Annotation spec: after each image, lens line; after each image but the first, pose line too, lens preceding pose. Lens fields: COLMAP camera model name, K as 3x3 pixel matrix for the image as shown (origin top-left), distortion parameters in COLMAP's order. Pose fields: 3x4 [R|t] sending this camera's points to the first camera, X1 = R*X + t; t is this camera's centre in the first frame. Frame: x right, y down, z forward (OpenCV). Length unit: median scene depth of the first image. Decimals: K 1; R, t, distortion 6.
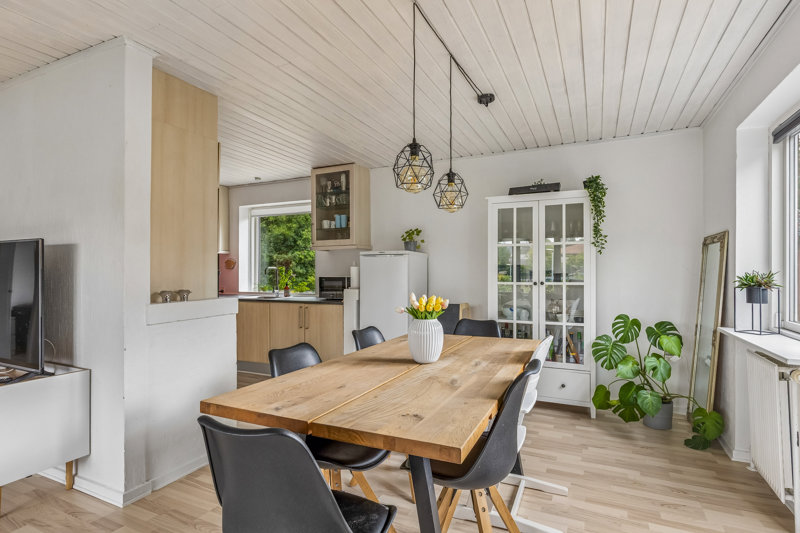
lens RADIAL K [[420.6, 0, 398.4], [0, 420.6, 268.6], [0, 0, 1]] dist [0.002655, 0.000806]
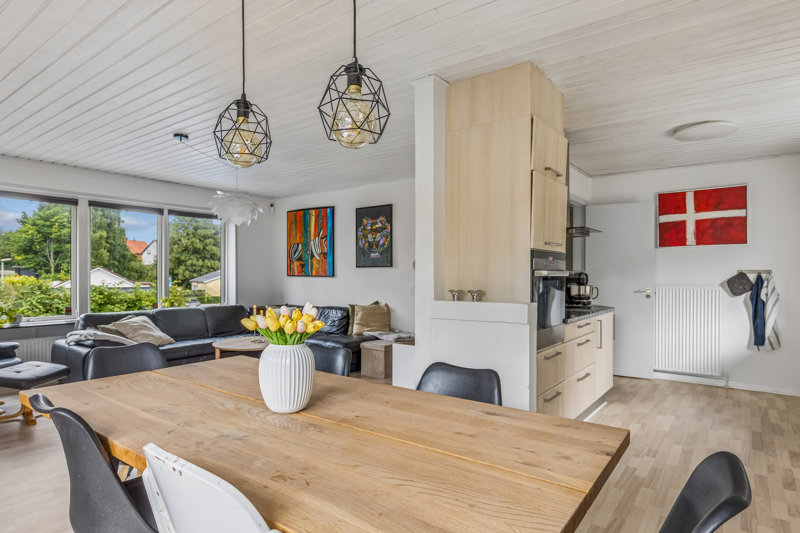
lens RADIAL K [[458.1, 0, 399.4], [0, 458.1, 274.5], [0, 0, 1]] dist [-0.002492, 0.000619]
pose [[-0.185265, 0.004388, -0.982679, 0.452631], [0.002769, 0.999988, 0.003944, 0.007163], [0.982685, -0.001991, -0.185275, 0.810796]]
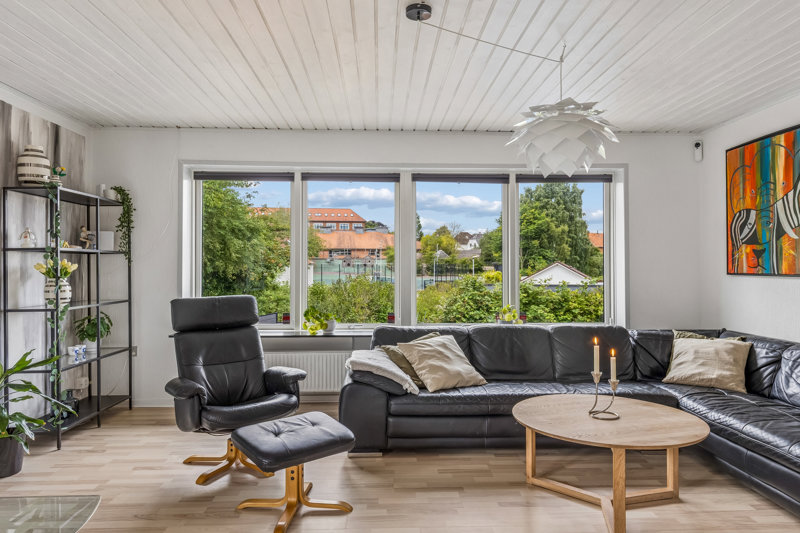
lens RADIAL K [[525.3, 0, 398.9], [0, 525.3, 262.8], [0, 0, 1]] dist [0.008311, -0.008696]
pose [[-0.882963, -0.001487, -0.469439, -0.273565], [0.005472, 0.999894, -0.013458, 0.006204], [0.469410, -0.014452, -0.882862, 0.647088]]
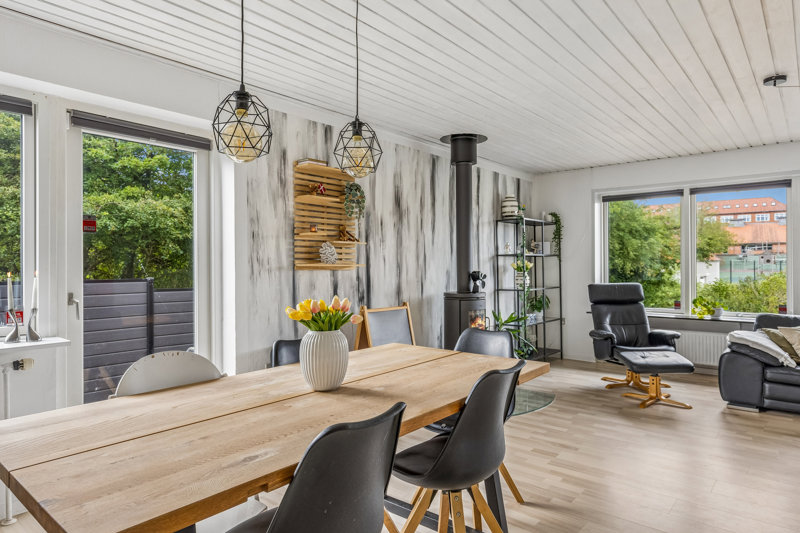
lens RADIAL K [[487.3, 0, 402.5], [0, 487.3, 264.2], [0, 0, 1]] dist [0.008474, 0.001037]
pose [[-0.968319, 0.007751, 0.249596, -0.175664], [0.005432, 0.999935, -0.009977, 0.007657], [-0.249657, -0.008305, -0.968299, 1.122816]]
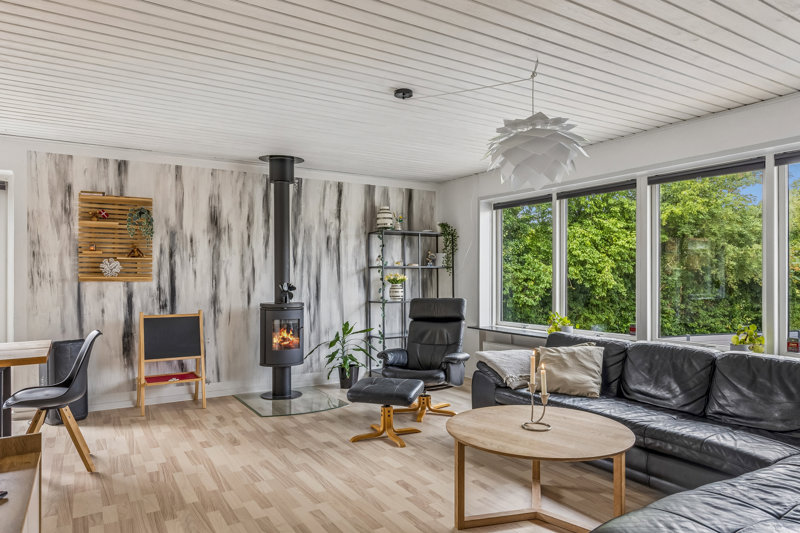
lens RADIAL K [[525.3, 0, 406.2], [0, 525.3, 277.1], [0, 0, 1]] dist [0.008311, -0.008696]
pose [[-0.844123, 0.003626, 0.536138, -1.210671], [0.000831, 0.999985, -0.005455, 0.005222], [-0.536149, -0.004160, -0.844113, 0.869933]]
